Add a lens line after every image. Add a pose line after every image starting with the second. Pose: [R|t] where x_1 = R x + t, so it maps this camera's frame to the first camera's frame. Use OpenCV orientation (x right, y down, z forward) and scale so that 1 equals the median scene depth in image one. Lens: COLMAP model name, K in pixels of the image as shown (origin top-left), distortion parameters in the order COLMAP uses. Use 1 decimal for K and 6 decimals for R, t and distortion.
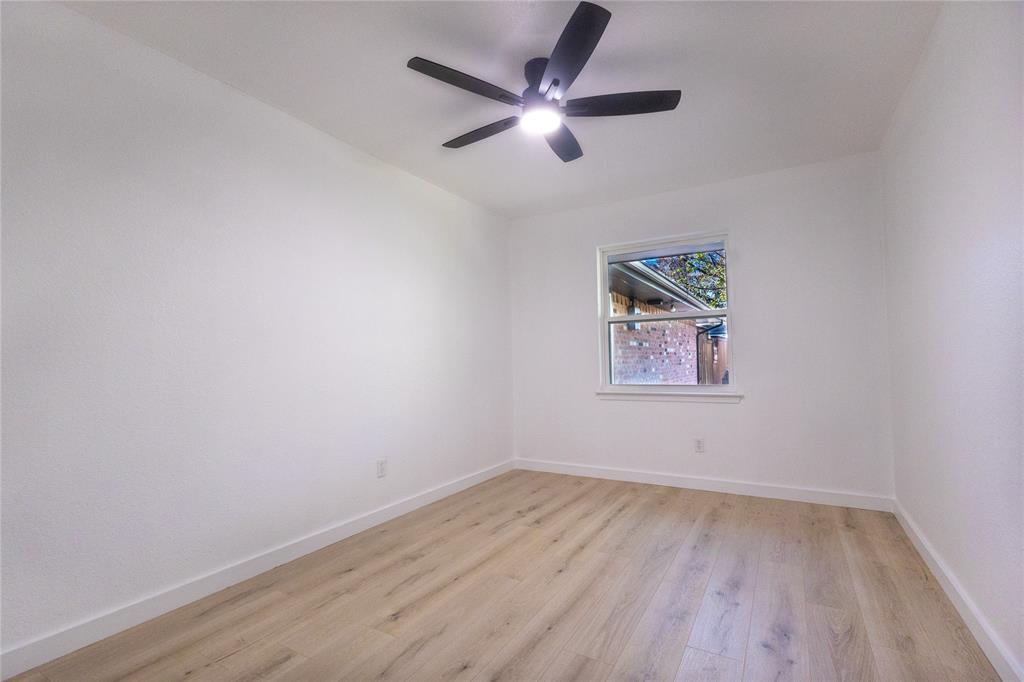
lens RADIAL K [[474.0, 0, 512.0], [0, 474.0, 341.0], [0, 0, 1]] dist [-0.000457, -0.000082]
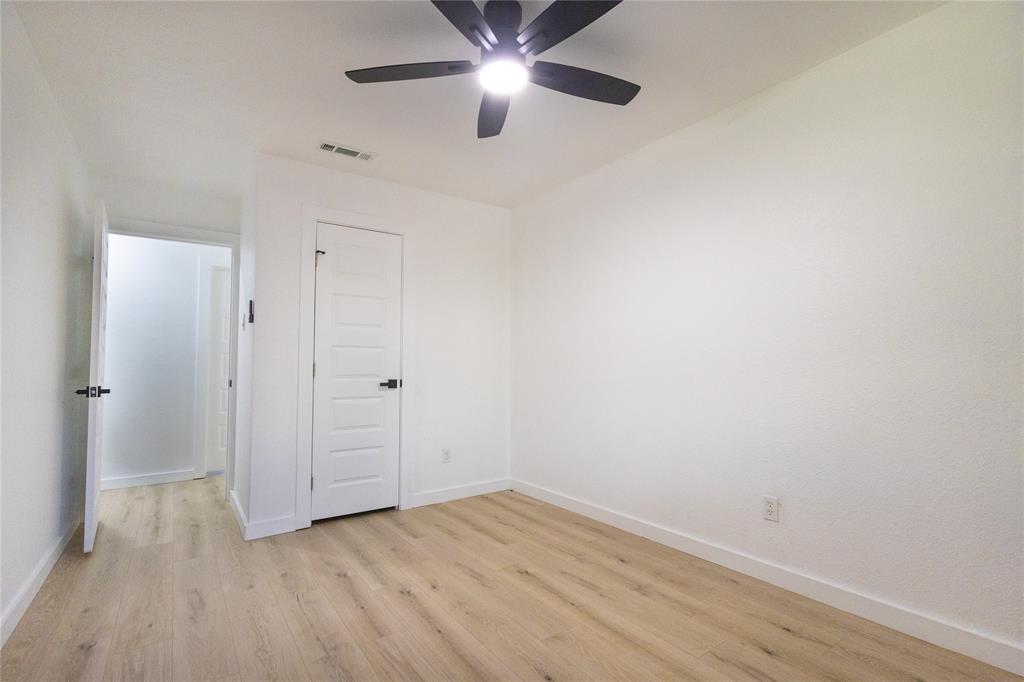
lens RADIAL K [[474.0, 0, 512.0], [0, 474.0, 341.0], [0, 0, 1]] dist [-0.000457, -0.000082]
pose [[-0.406188, -0.026143, -0.913416, 0.777436], [0.045275, 0.997787, -0.048691, 0.029233], [0.912667, -0.061132, -0.404105, 1.278363]]
